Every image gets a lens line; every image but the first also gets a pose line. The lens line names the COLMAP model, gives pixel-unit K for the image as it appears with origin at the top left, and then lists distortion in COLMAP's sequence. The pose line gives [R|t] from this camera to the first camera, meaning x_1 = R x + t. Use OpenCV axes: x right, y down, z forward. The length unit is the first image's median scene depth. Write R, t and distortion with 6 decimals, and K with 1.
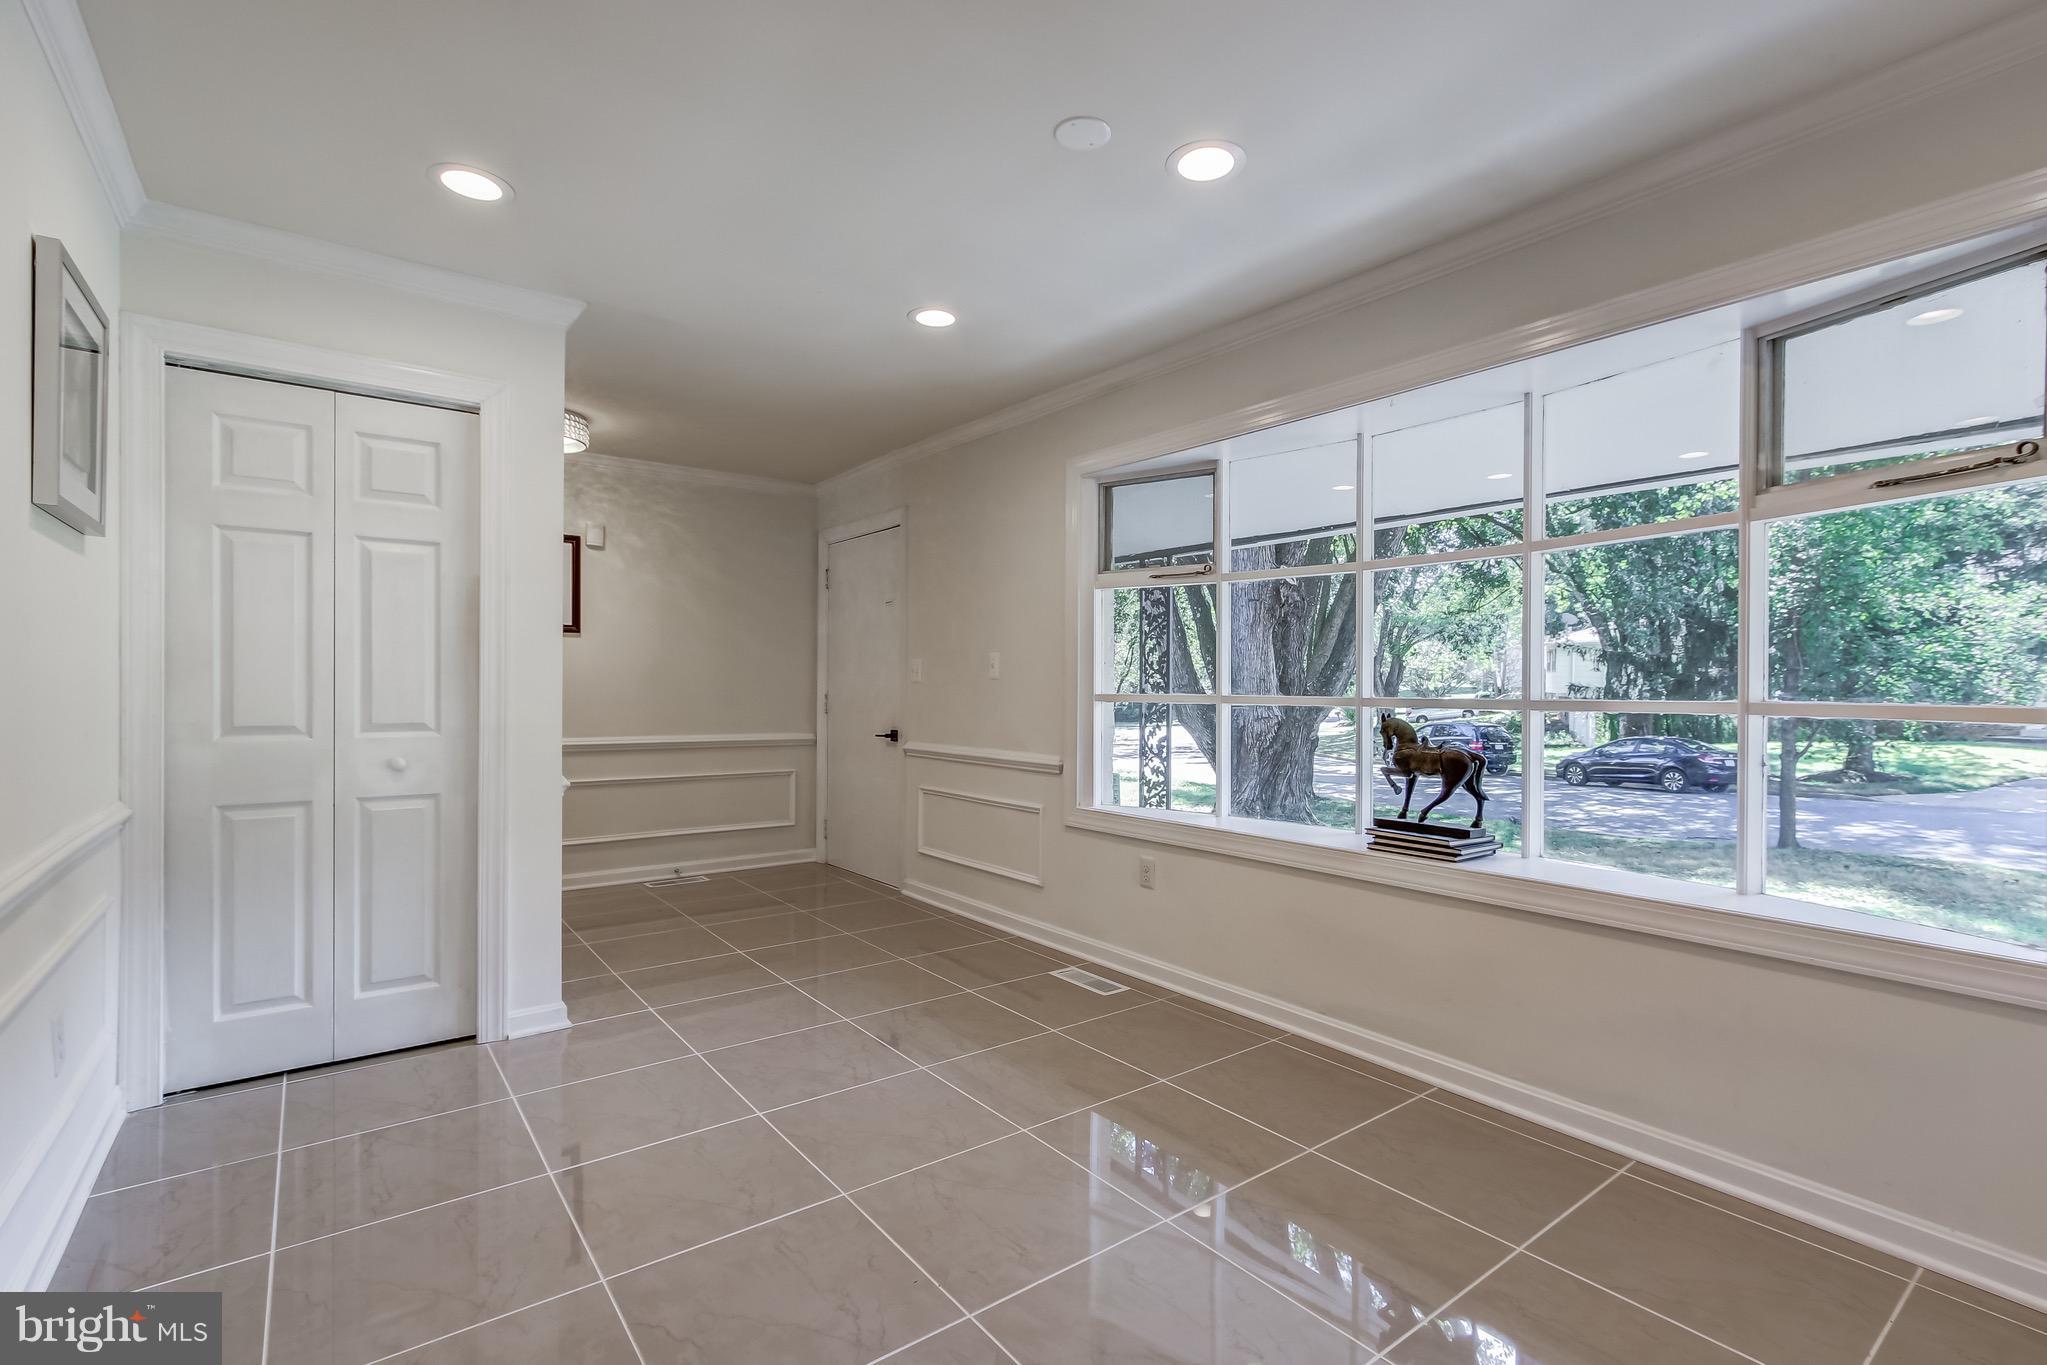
lens RADIAL K [[941.9, 0, 1056.2], [0, 941.9, 698.1], [0, 0, 1]] dist [-0.002540, 0.003898]
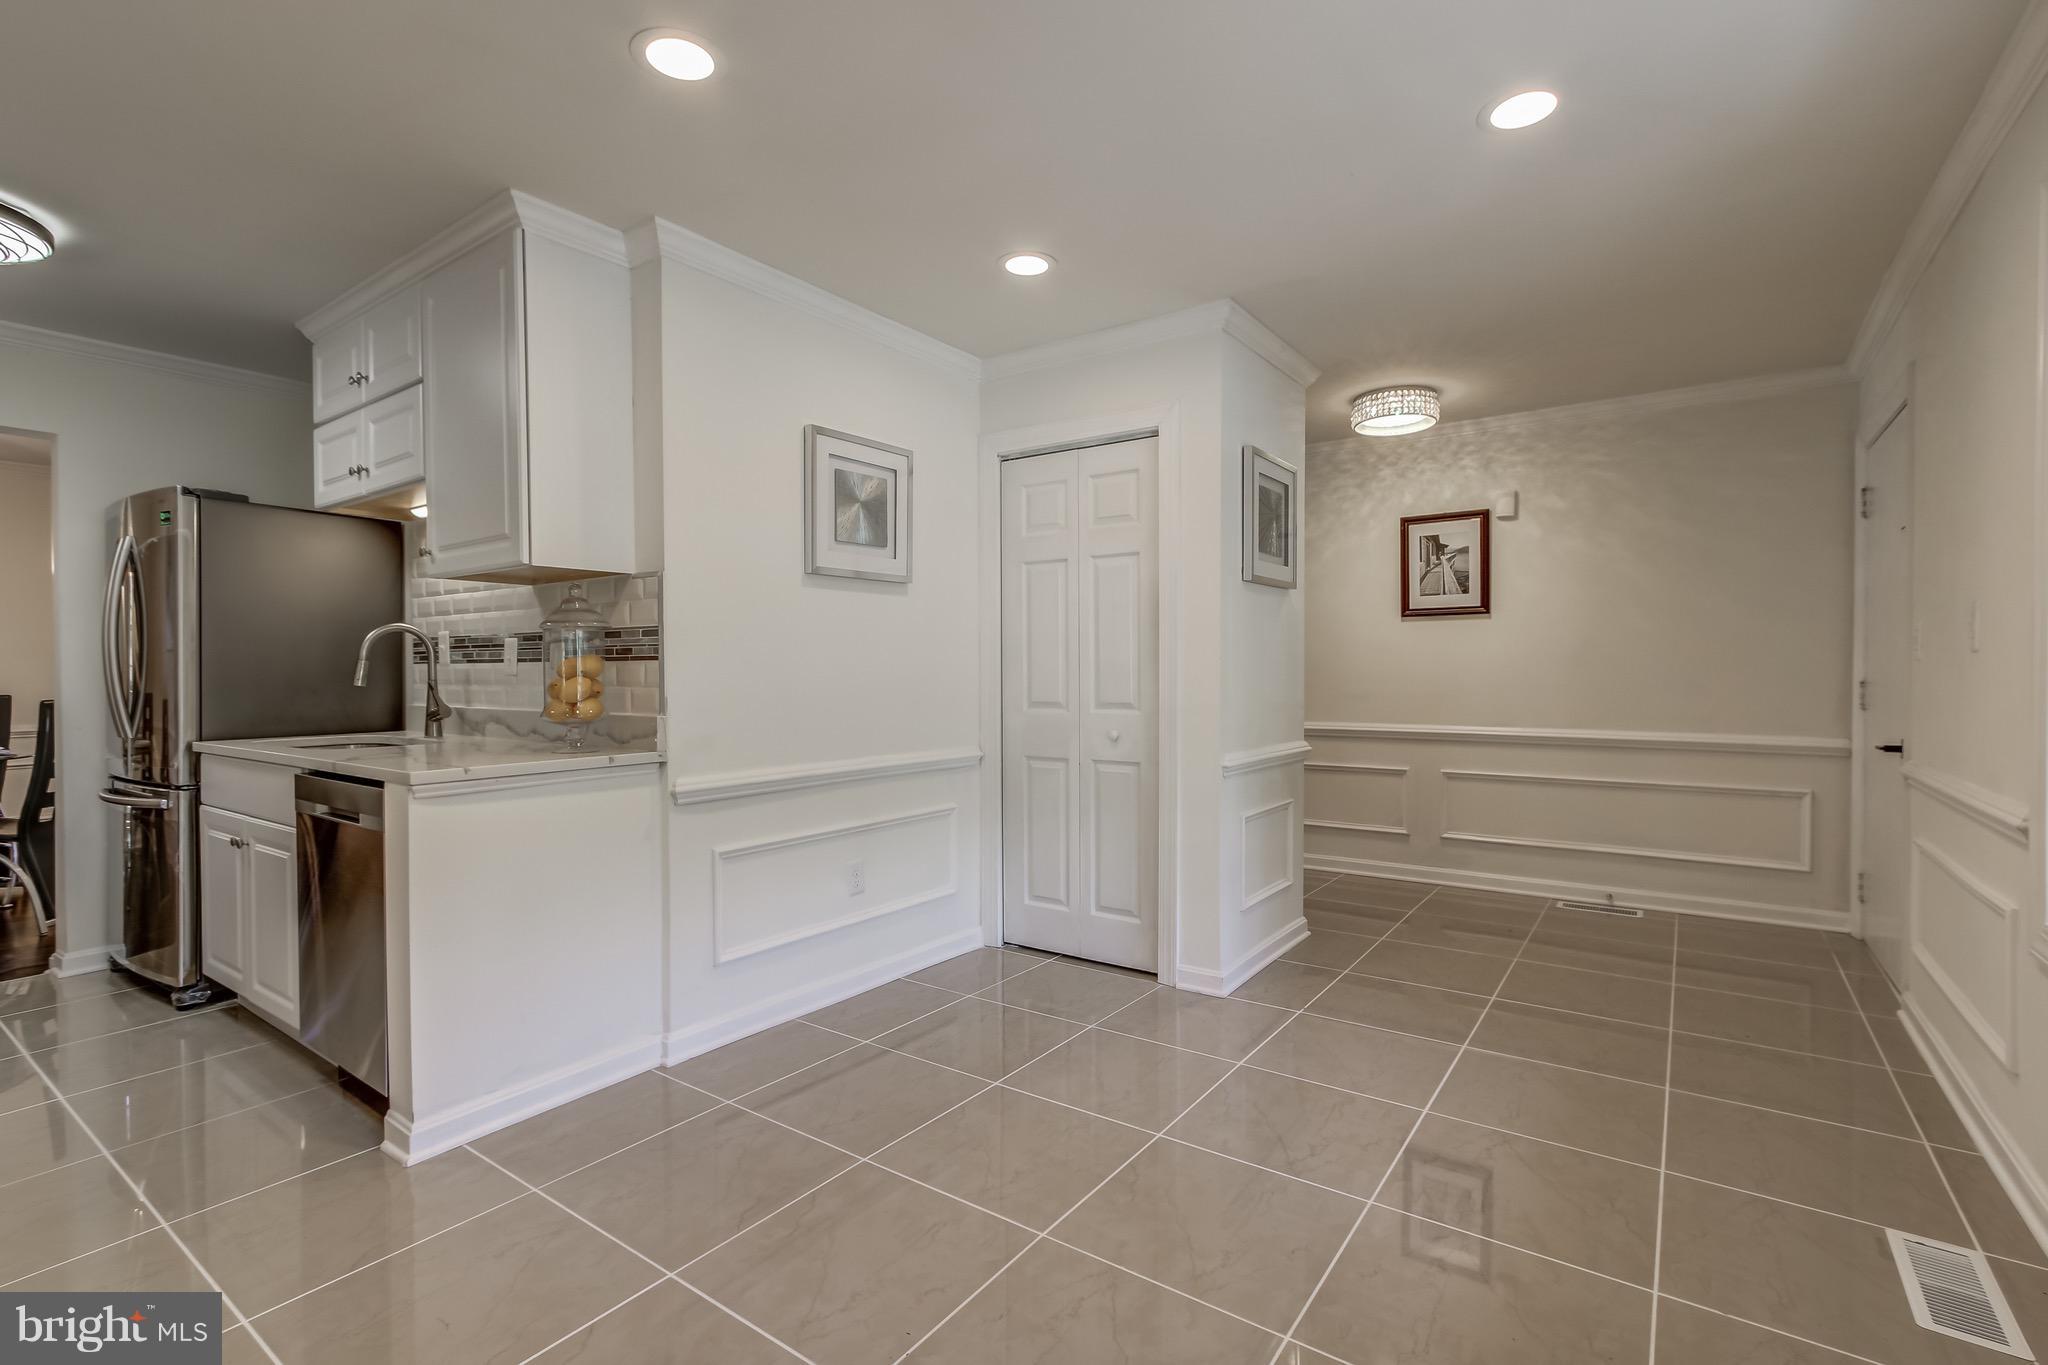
lens RADIAL K [[942.4, 0, 1016.1], [0, 942.4, 686.7], [0, 0, 1]] dist [-0.002540, 0.003898]
pose [[0.275341, 0.008505, -0.961309, 0.443225], [-0.005658, 0.999958, 0.007226, -0.002340], [0.961330, 0.003450, 0.275378, 0.514602]]
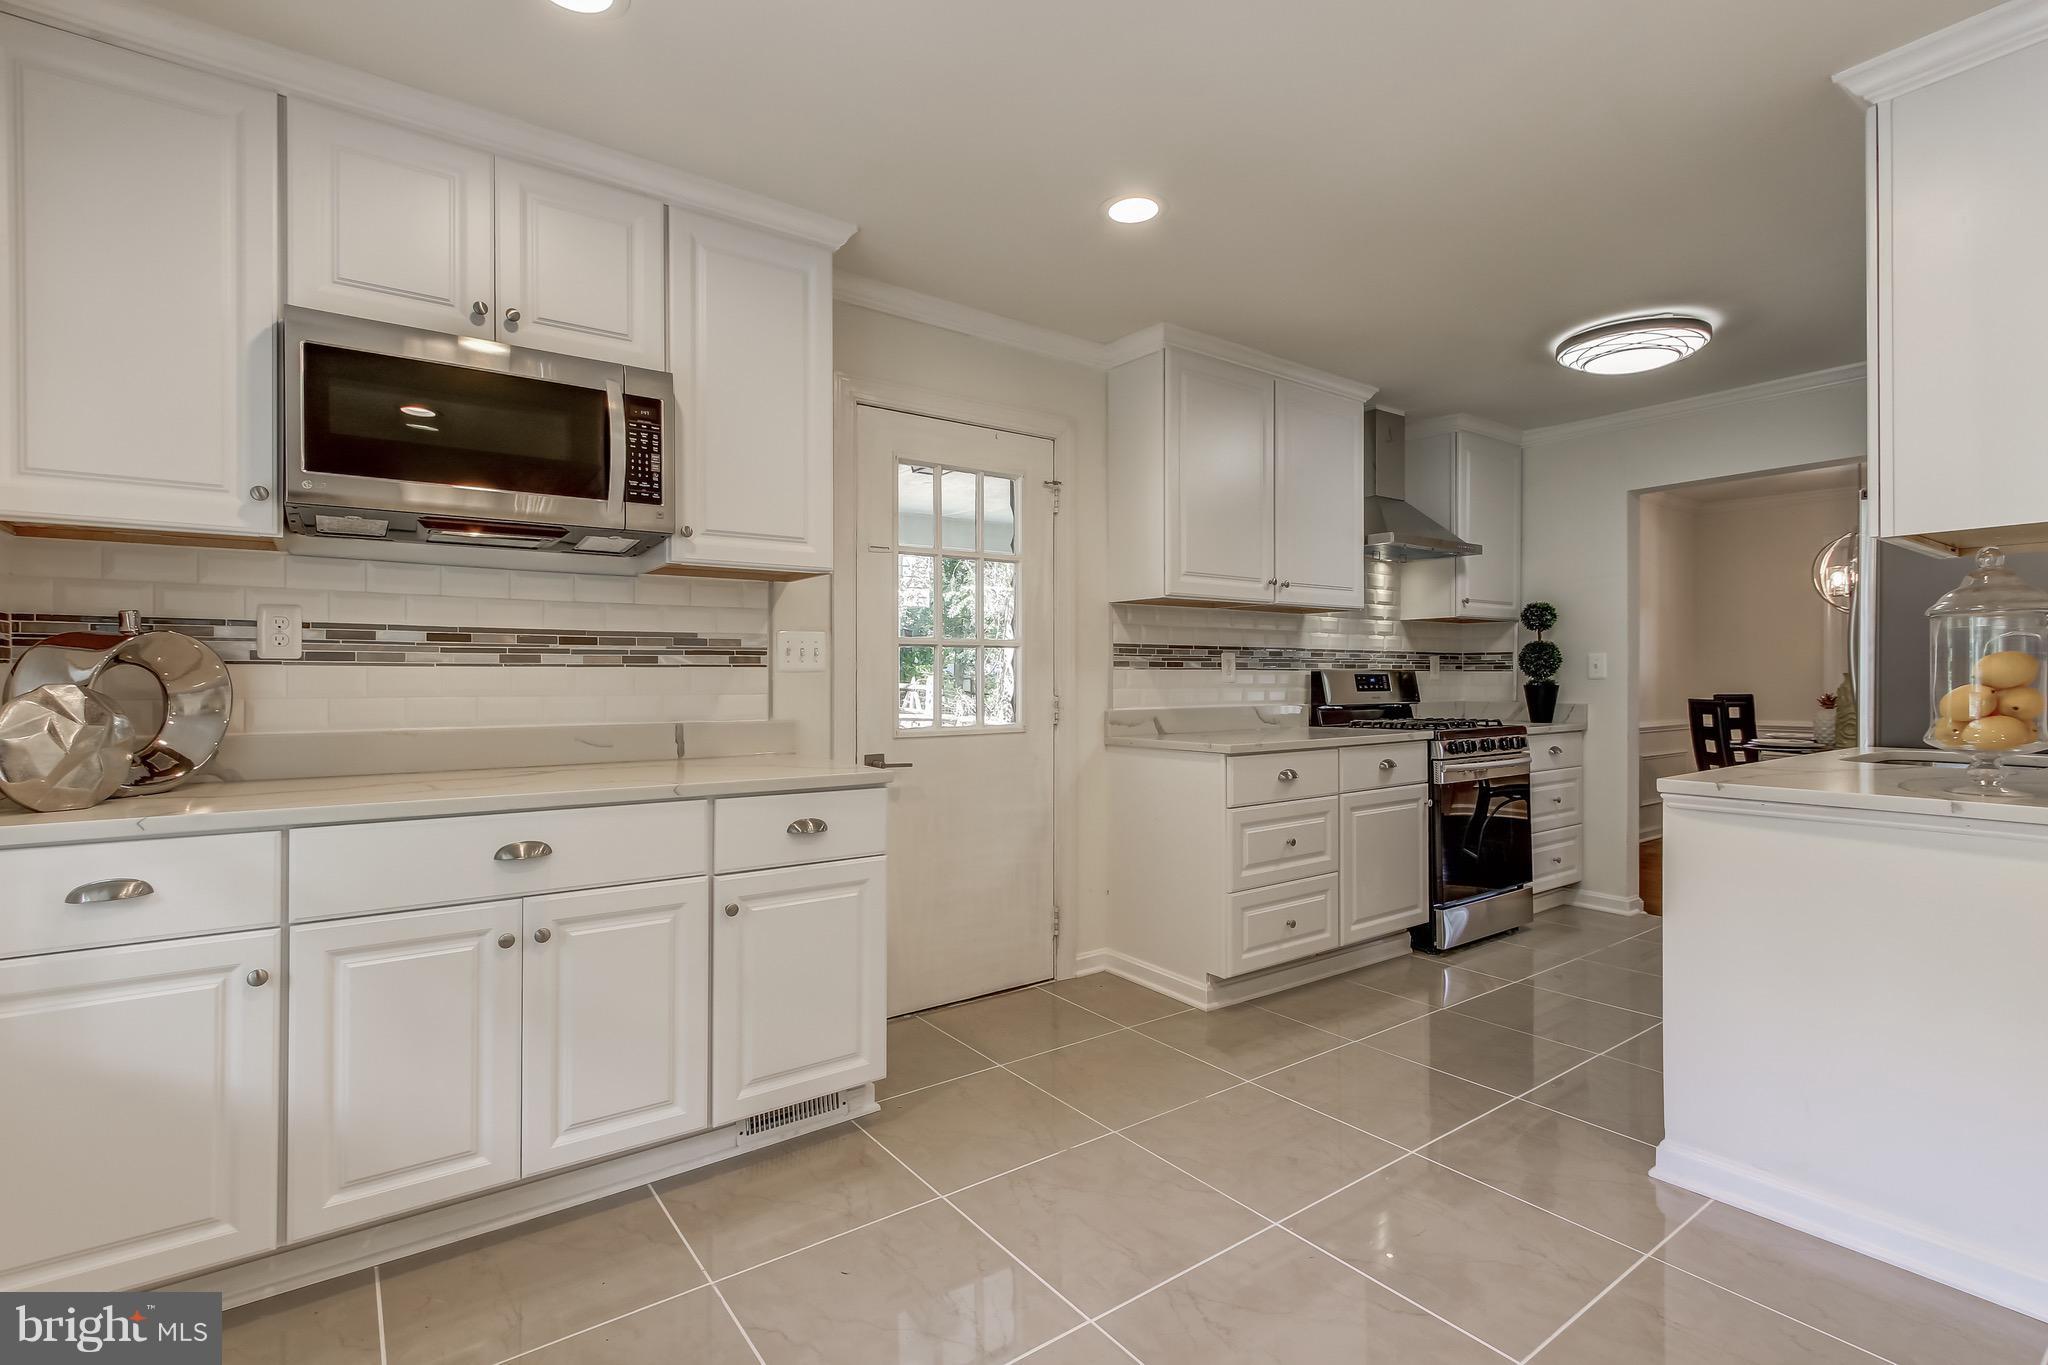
lens RADIAL K [[942.4, 0, 1005.6], [0, 942.4, 685.7], [0, 0, 1]] dist [-0.002540, 0.003898]
pose [[-0.998818, -0.006459, 0.048171, 0.050685], [-0.005527, 0.999795, 0.019457, -0.010679], [-0.048287, 0.019168, -0.998650, 1.034498]]
